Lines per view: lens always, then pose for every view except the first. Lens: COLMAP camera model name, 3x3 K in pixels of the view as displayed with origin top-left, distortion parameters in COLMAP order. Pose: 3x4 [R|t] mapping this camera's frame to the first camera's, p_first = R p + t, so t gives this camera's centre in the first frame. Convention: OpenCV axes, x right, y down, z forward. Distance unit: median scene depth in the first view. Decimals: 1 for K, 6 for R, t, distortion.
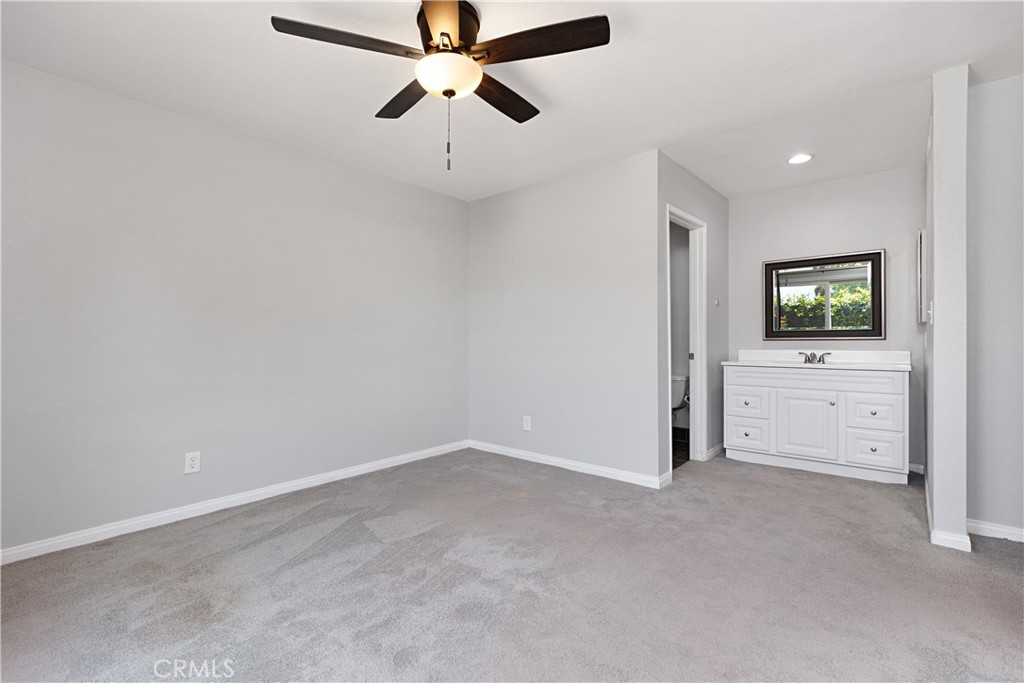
lens RADIAL K [[464.5, 0, 511.6], [0, 464.5, 330.8], [0, 0, 1]] dist [0.002816, 0.000430]
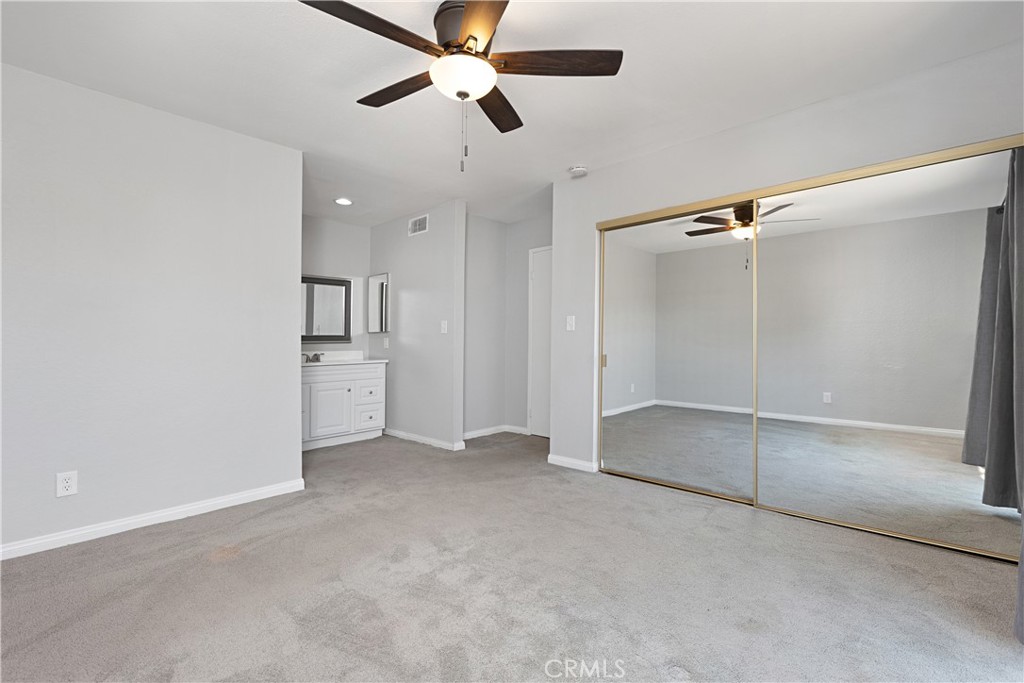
lens RADIAL K [[456.4, 0, 513.4], [0, 456.4, 348.5], [0, 0, 1]] dist [-0.002317, -0.000256]
pose [[0.045501, -0.016622, 0.998826, -0.635370], [-0.012011, 0.999780, 0.017185, 0.006348], [-0.998892, -0.012779, 0.045291, 0.474717]]
